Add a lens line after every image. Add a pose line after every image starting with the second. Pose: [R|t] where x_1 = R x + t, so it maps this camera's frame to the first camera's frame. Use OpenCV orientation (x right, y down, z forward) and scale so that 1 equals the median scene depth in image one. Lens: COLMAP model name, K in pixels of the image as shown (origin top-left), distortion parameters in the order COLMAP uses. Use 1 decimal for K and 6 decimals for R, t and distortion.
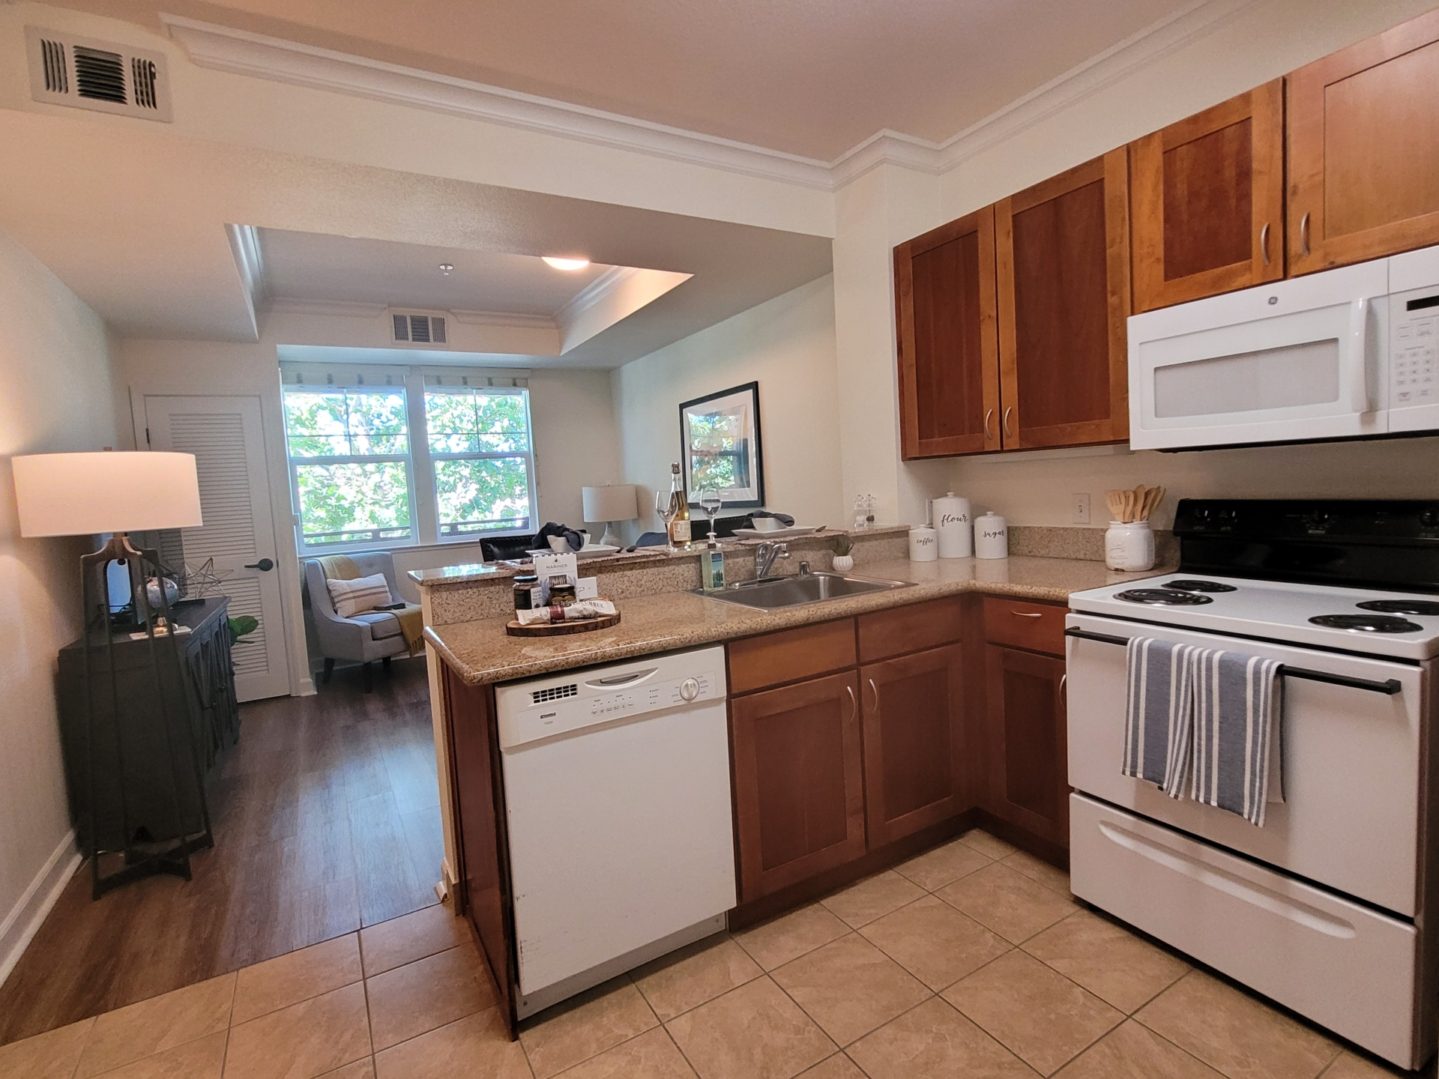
lens RADIAL K [[722.5, 0, 715.7], [0, 722.5, 535.1], [0, 0, 1]] dist [0.003188, -0.000838]
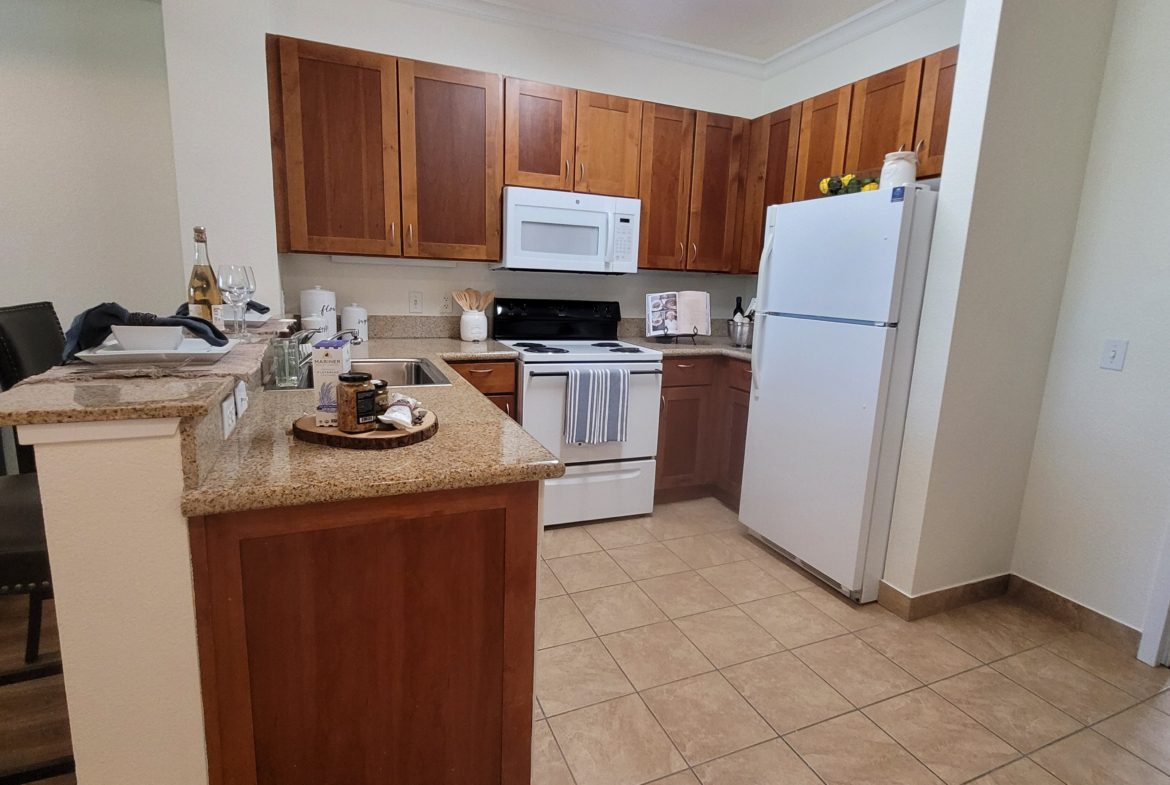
lens RADIAL K [[589.3, 0, 584.3], [0, 589.3, 397.5], [0, 0, 1]] dist [-0.005061, -0.000838]
pose [[0.103208, -0.131125, 0.985979, -0.737014], [0.028268, 0.991259, 0.128869, 0.010797], [-0.994258, 0.014572, 0.106012, 0.621498]]
